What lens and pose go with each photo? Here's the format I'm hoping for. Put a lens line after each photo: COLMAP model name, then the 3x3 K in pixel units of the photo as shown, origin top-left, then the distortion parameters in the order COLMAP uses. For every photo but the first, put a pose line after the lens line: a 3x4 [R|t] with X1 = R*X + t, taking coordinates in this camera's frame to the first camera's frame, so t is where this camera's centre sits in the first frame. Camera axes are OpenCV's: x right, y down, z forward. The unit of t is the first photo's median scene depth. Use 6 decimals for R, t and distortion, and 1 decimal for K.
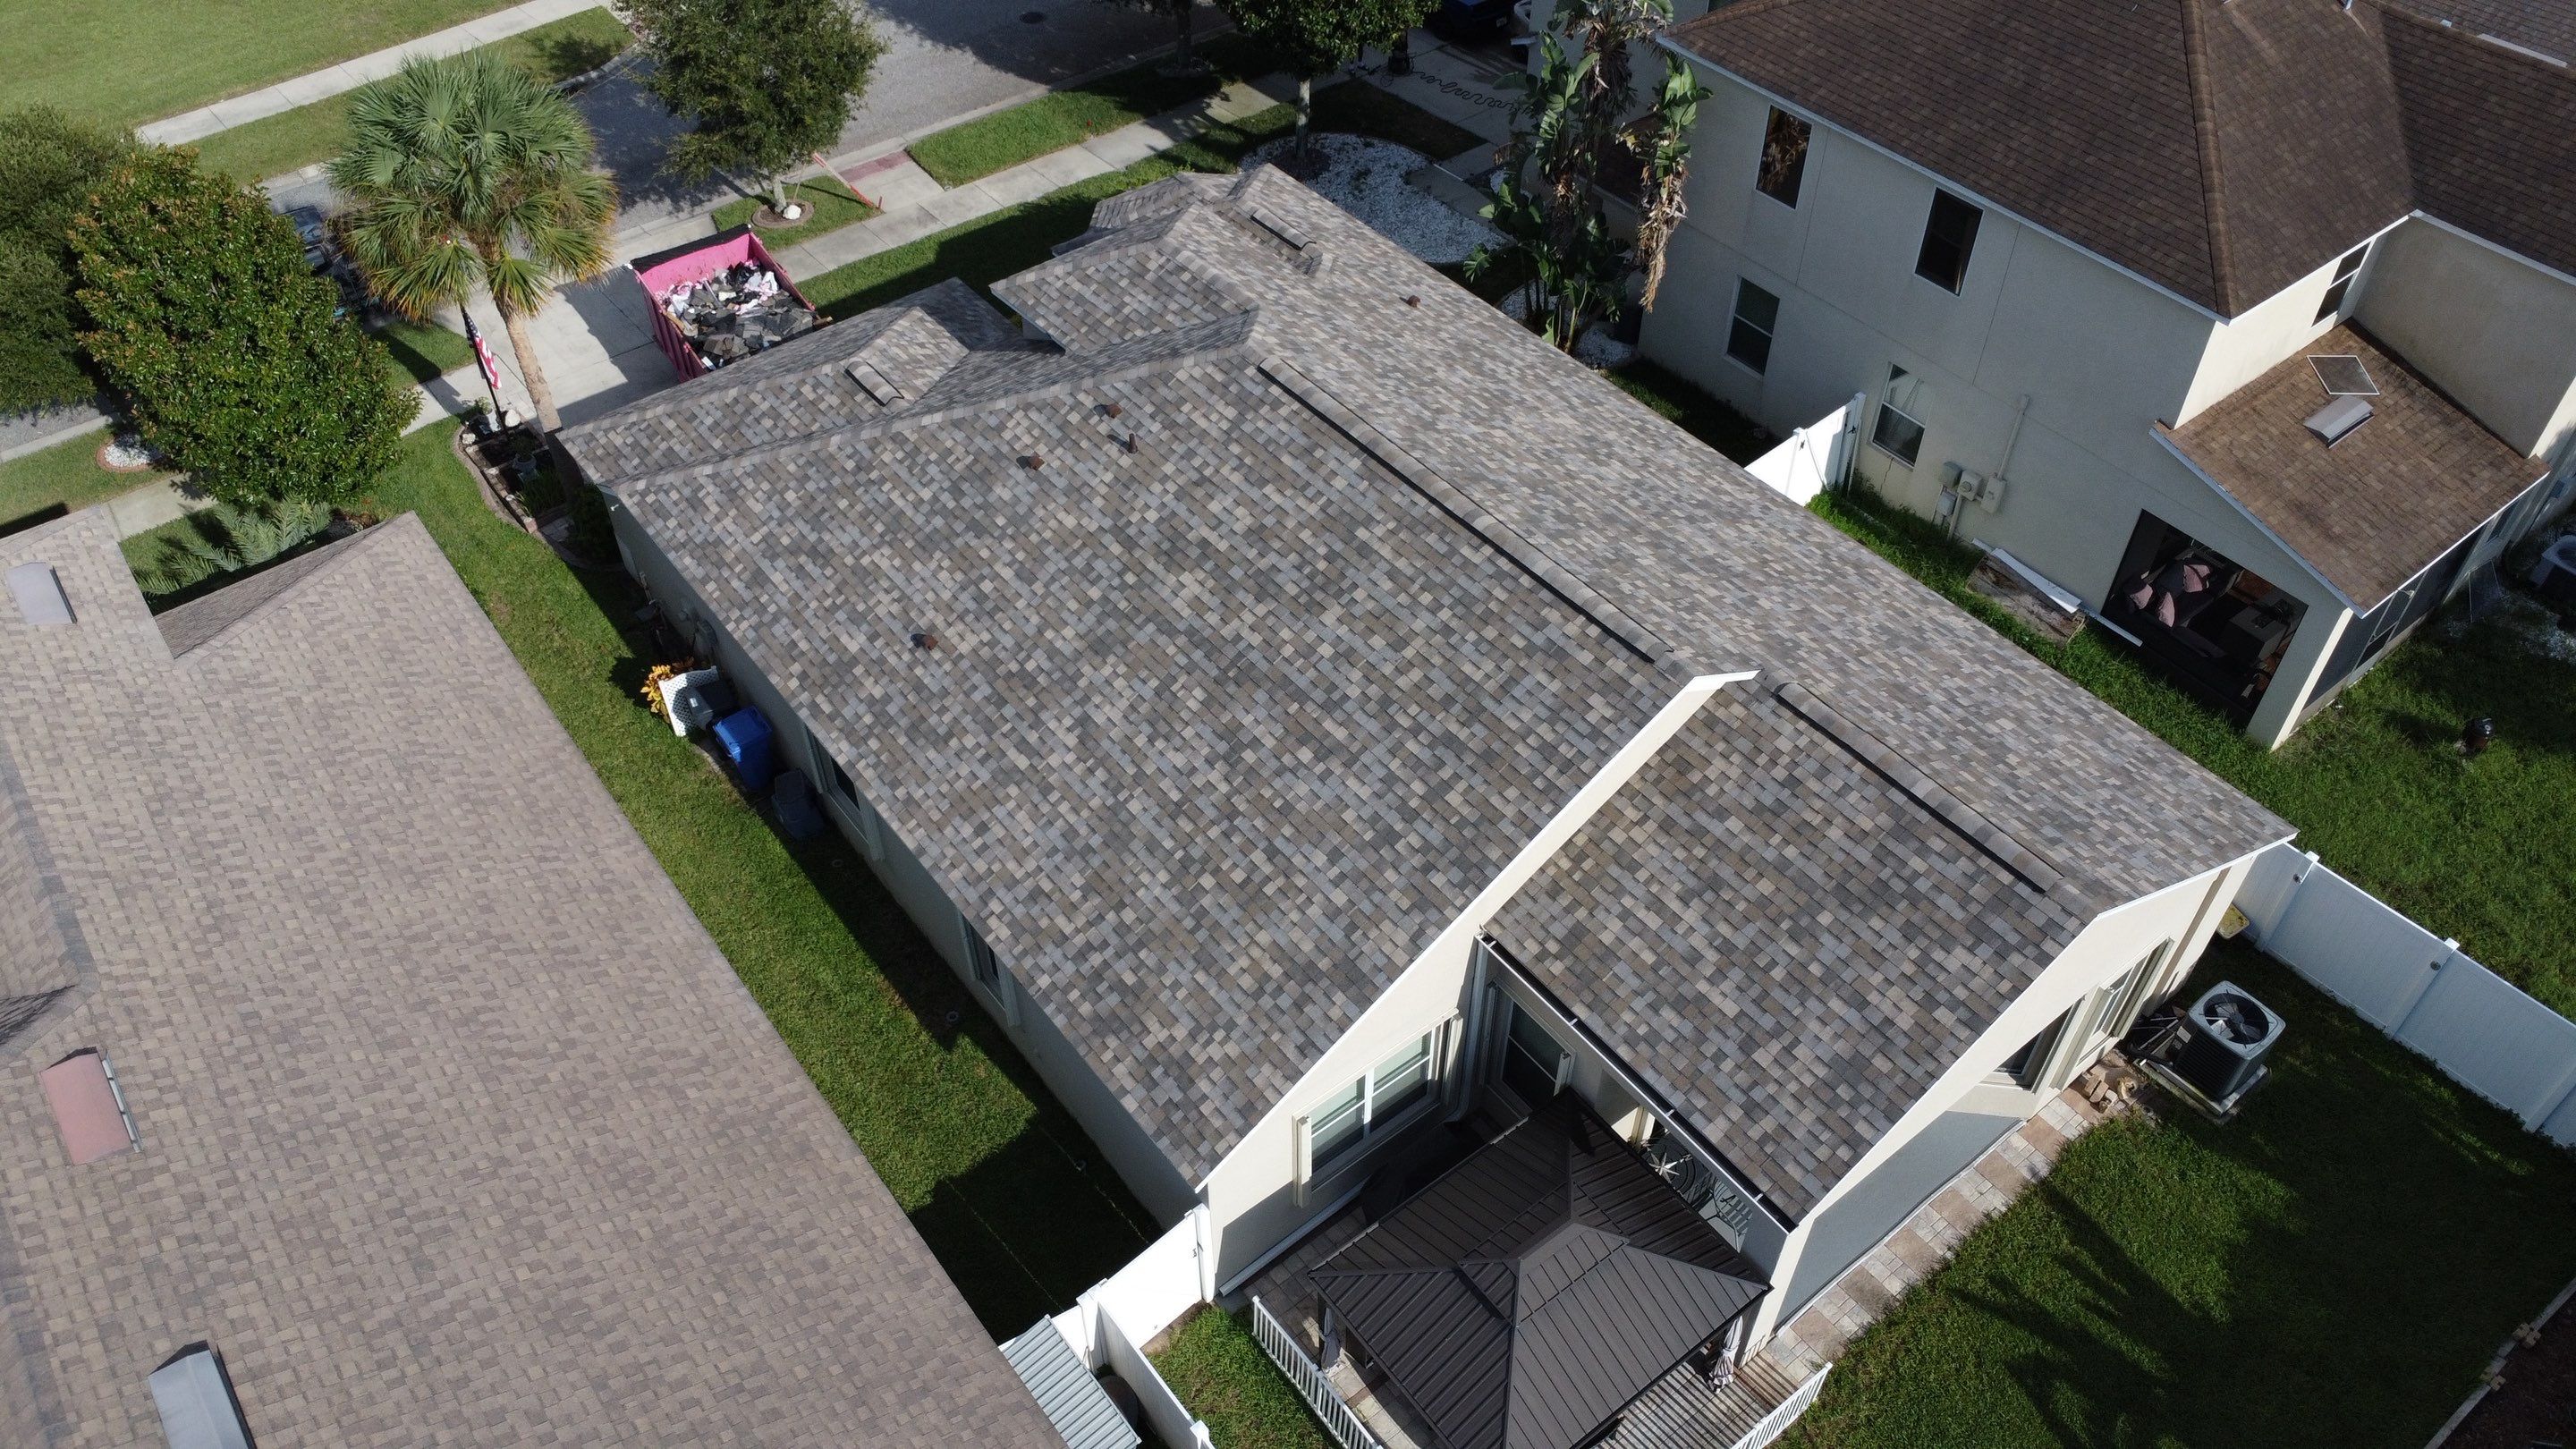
lens RADIAL K [[1867.2, 0, 1279.6], [0, 1867.2, 718.7], [0, 0, 1]] dist [-0.023977, -0.017514]
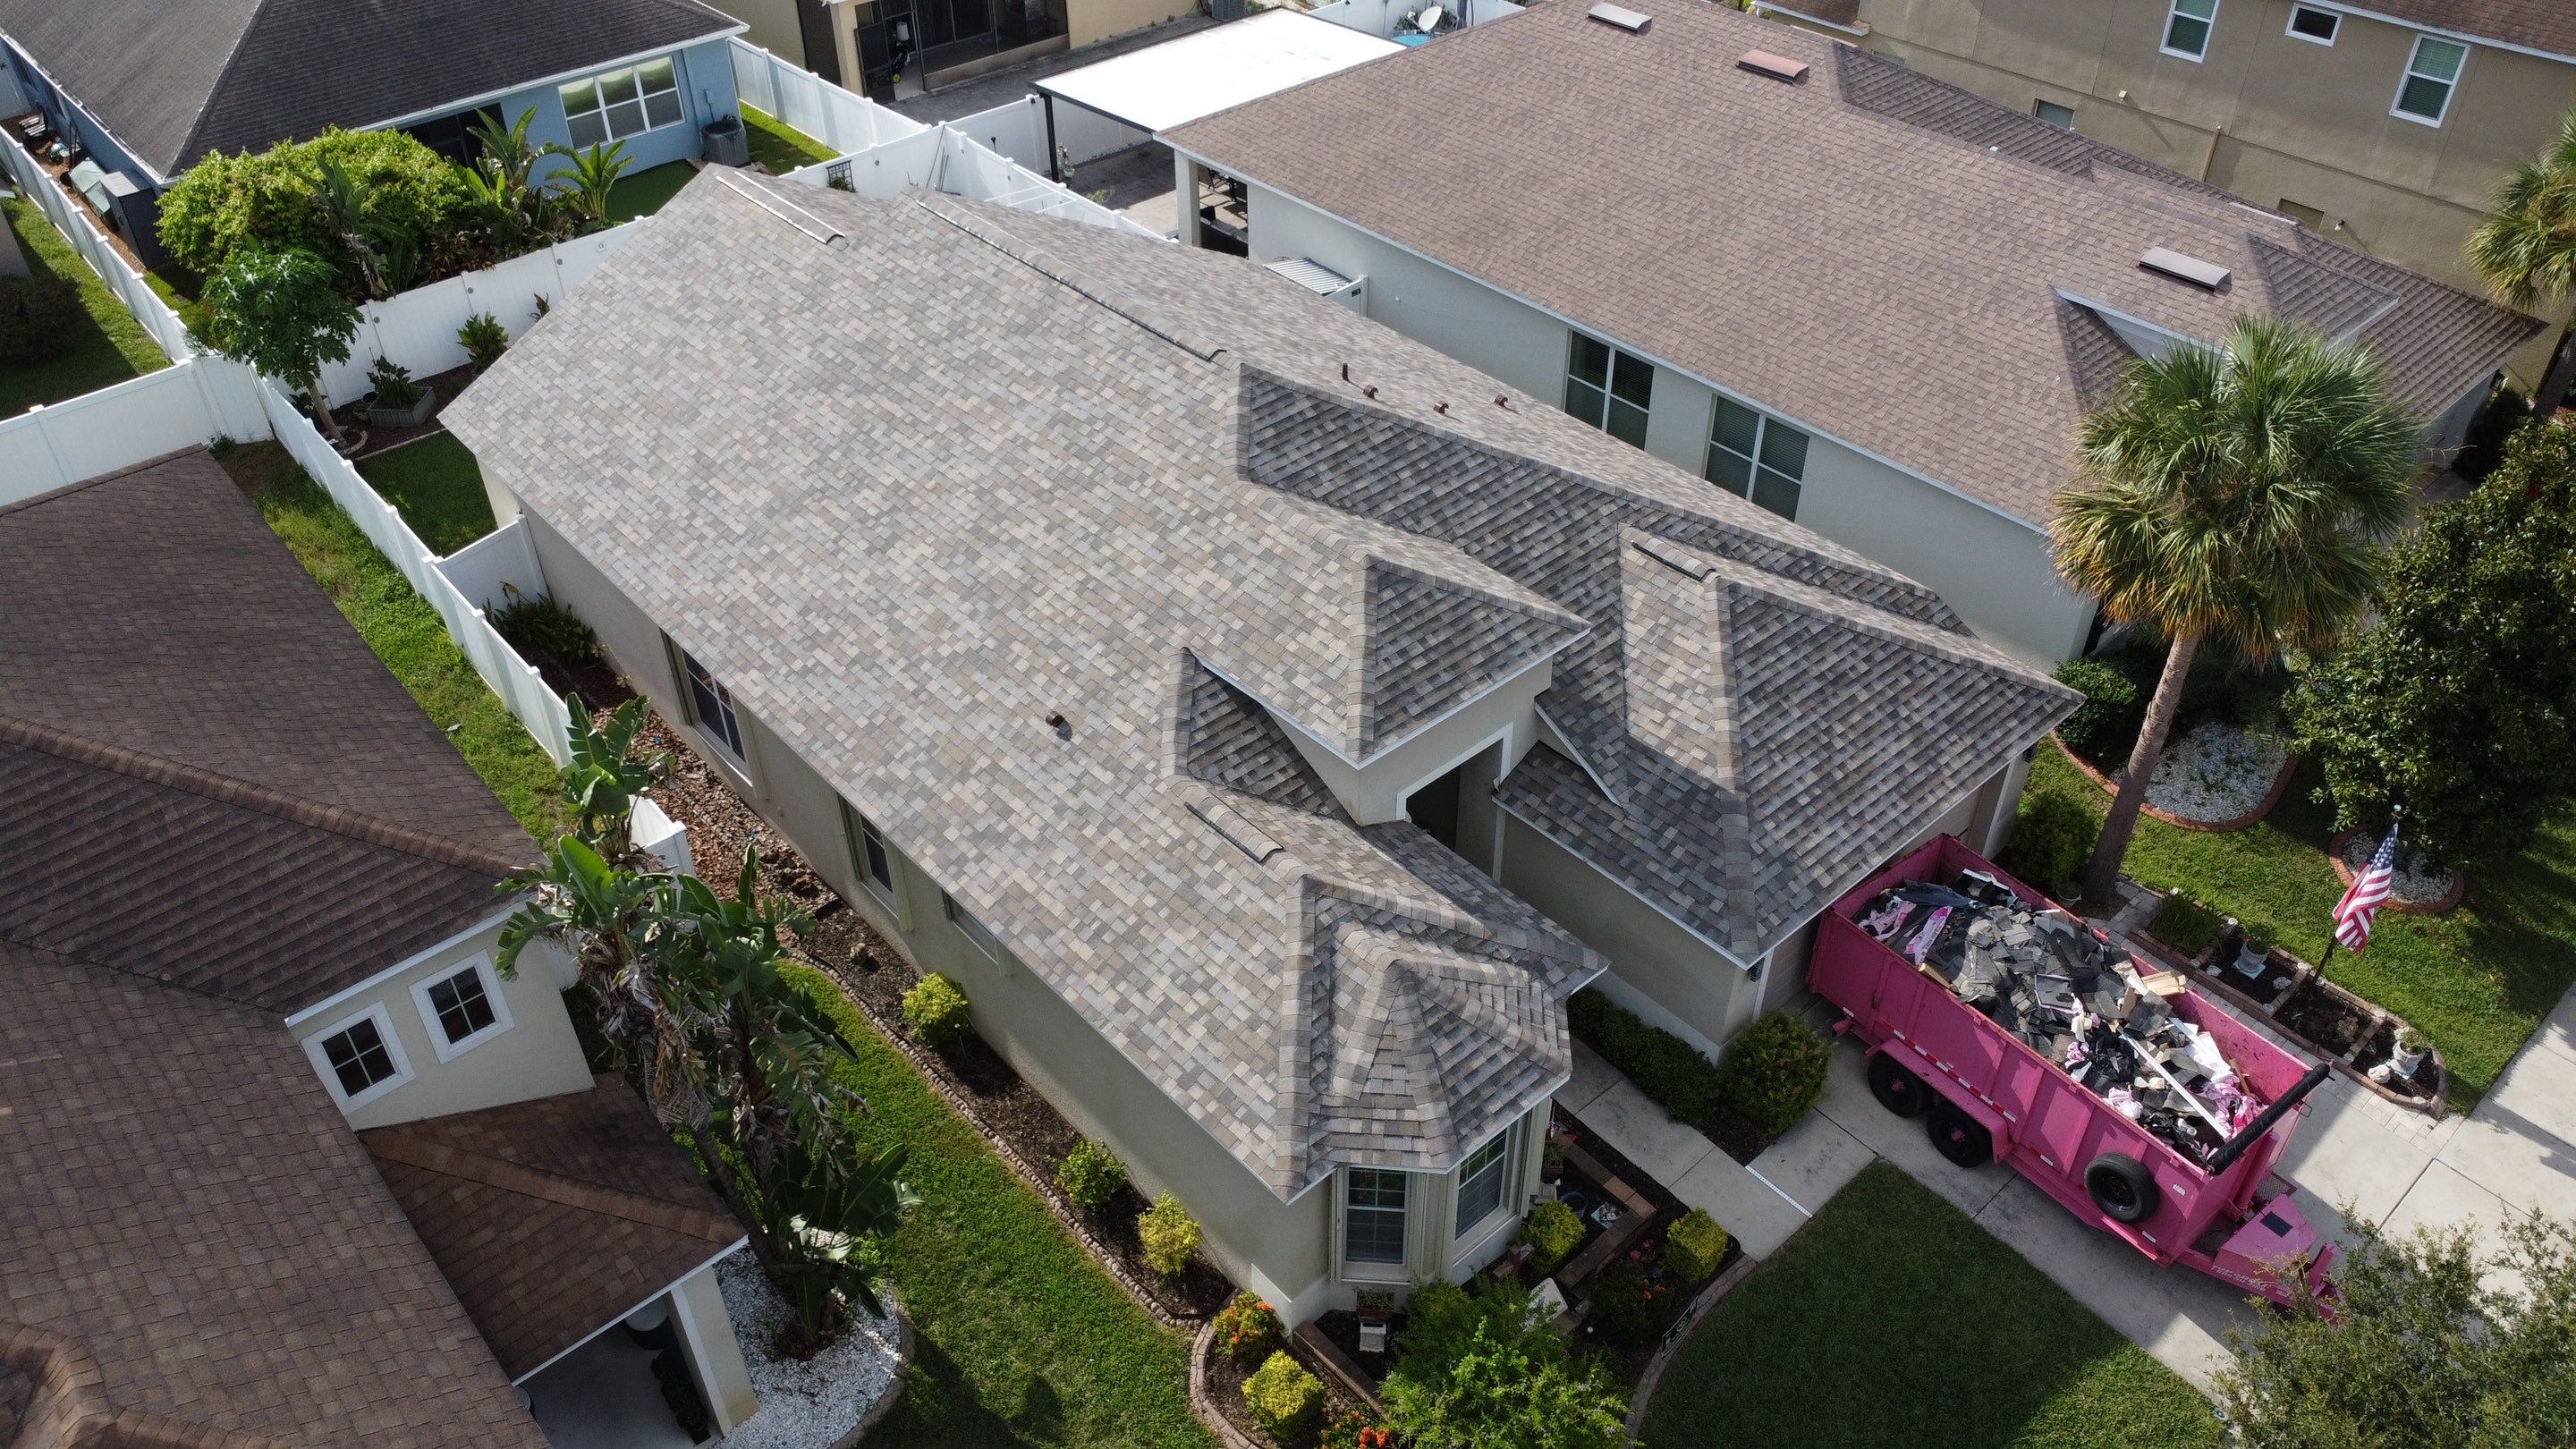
lens RADIAL K [[1867.2, 0, 1278.6], [0, 1867.2, 722.5], [0, 0, 1]] dist [-0.023977, -0.017514]
pose [[-0.997457, 0.057559, -0.042028, 0.016415], [-0.035759, 0.105909, 0.993733, -1.283050], [0.061650, 0.992709, -0.103581, 1.414175]]
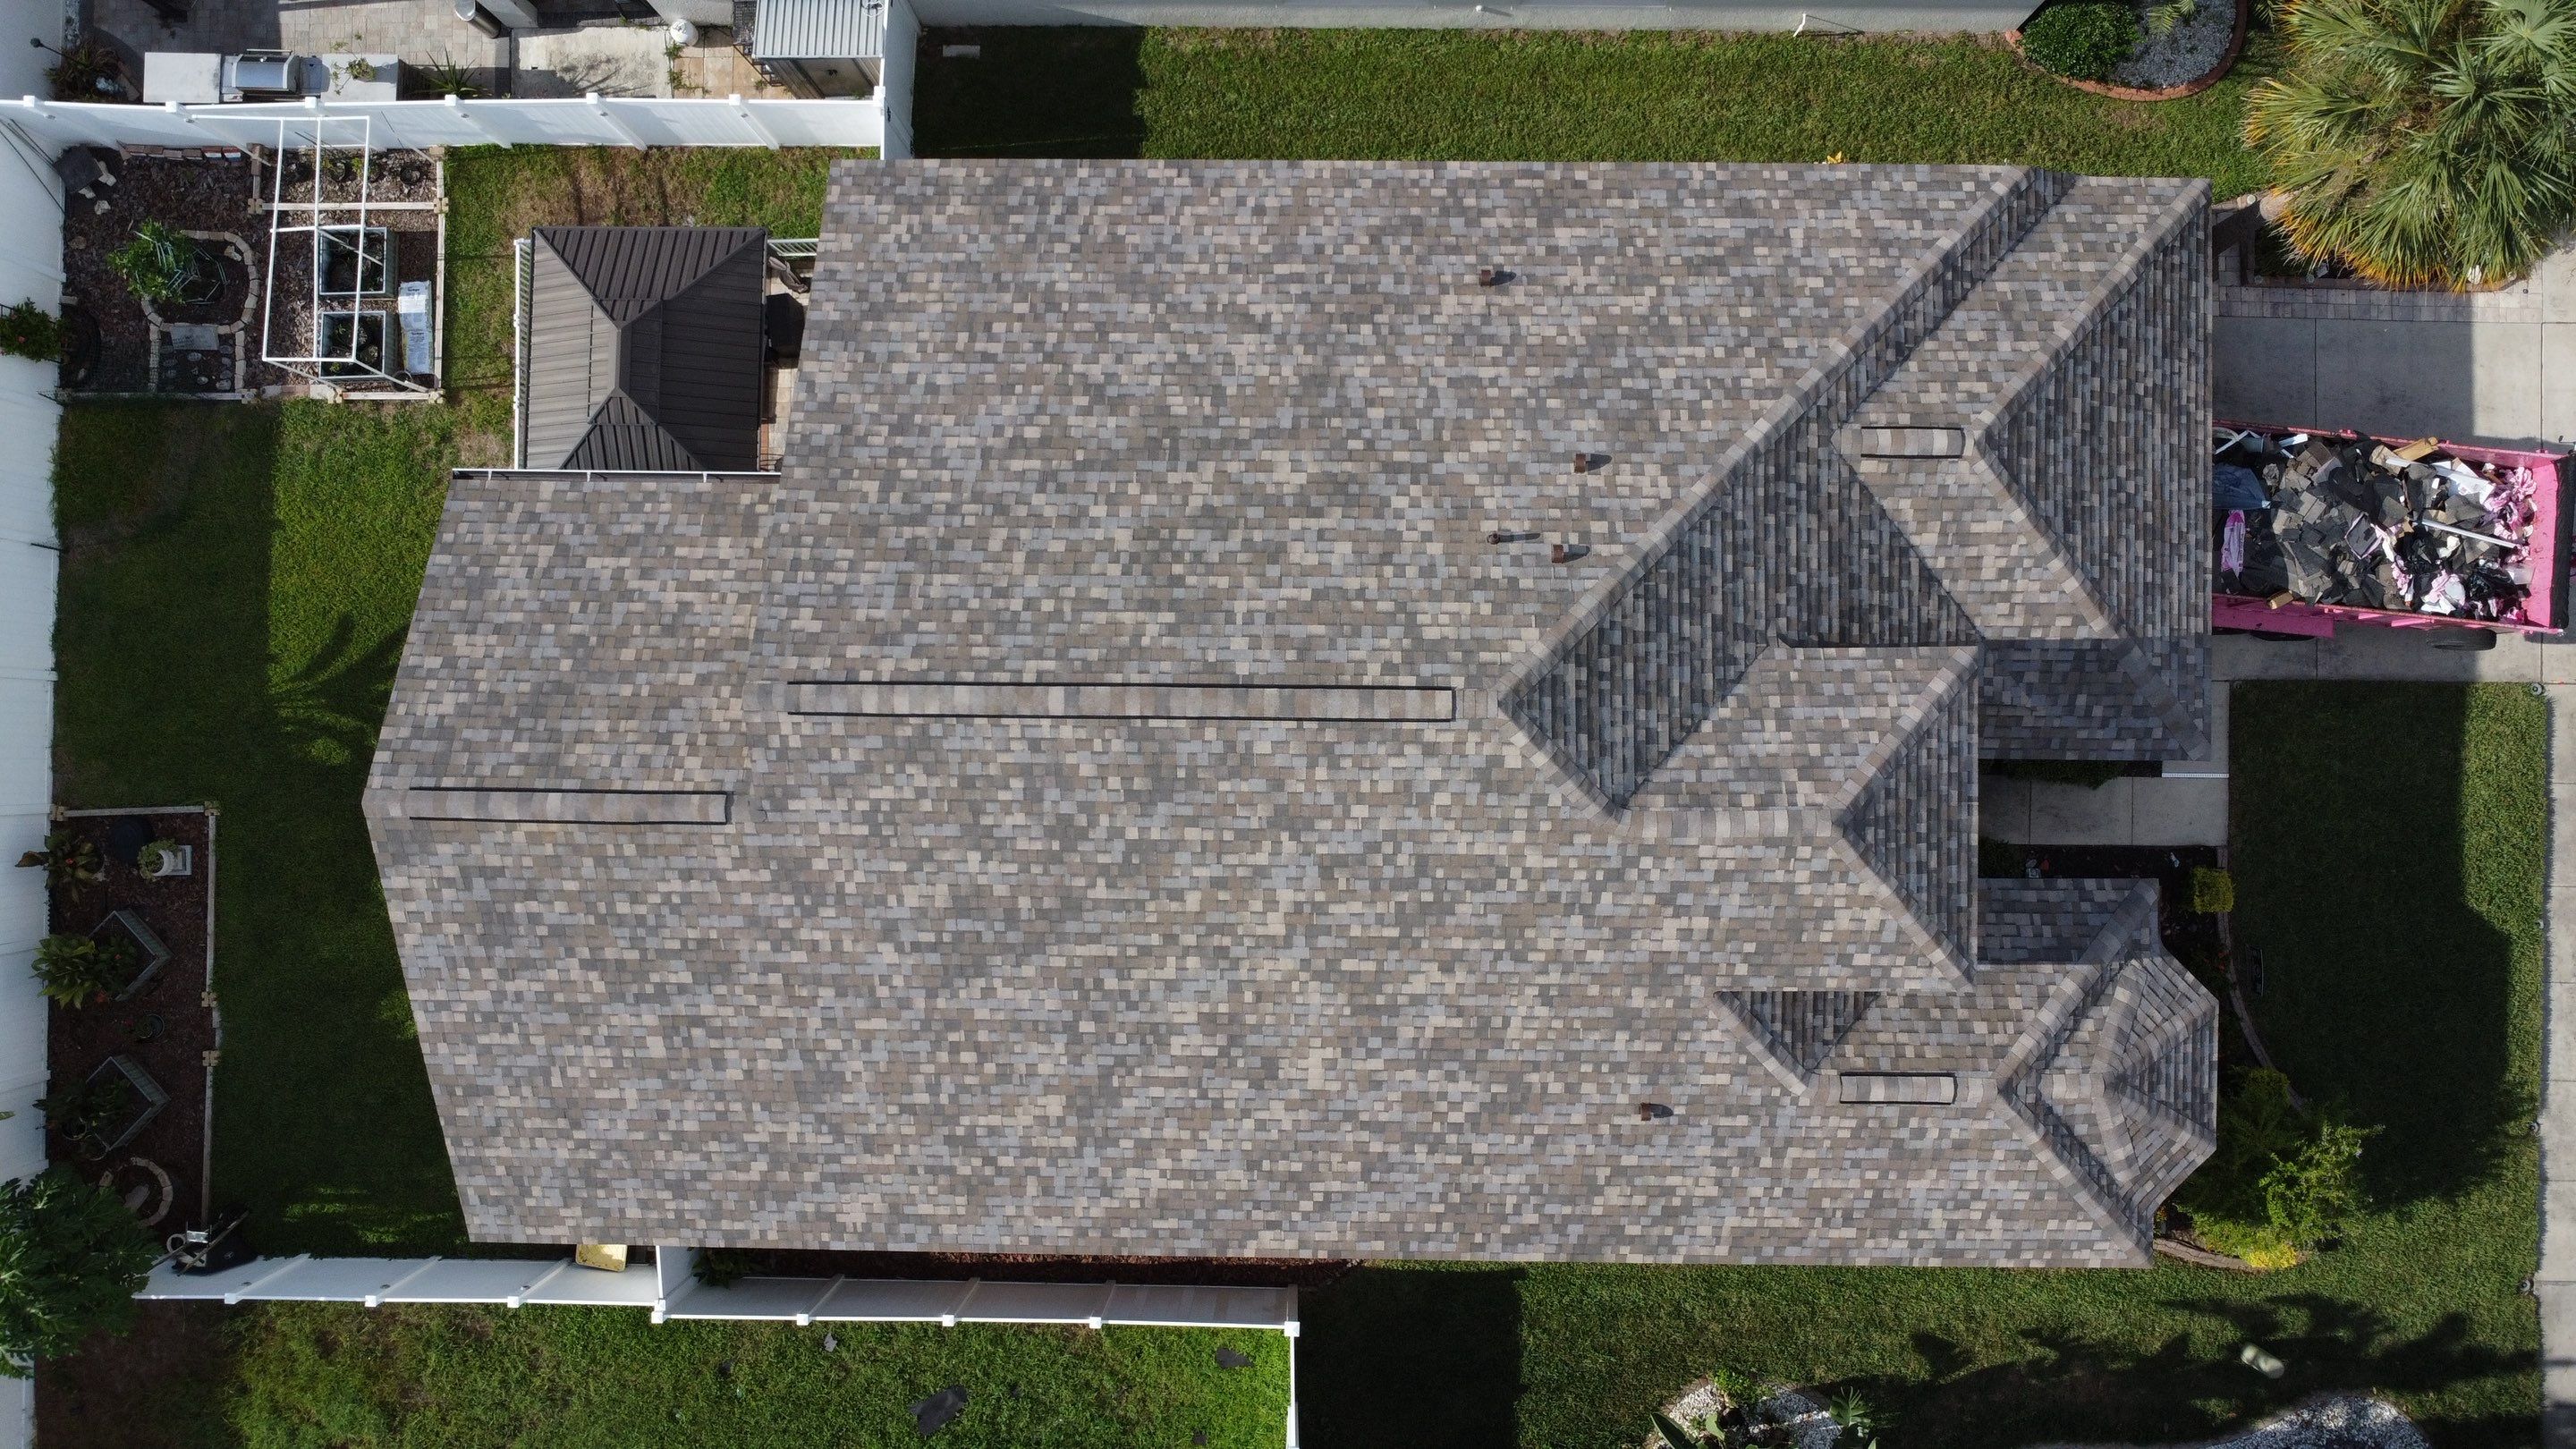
lens RADIAL K [[1867.2, 0, 1283.2], [0, 1867.2, 719.9], [0, 0, 1]] dist [-0.023977, -0.017514]
pose [[-0.618495, 0.785696, 0.012116, 0.037584], [-0.539722, -0.435972, 0.720159, -0.801302], [0.571108, 0.438875, 0.693703, 0.427713]]
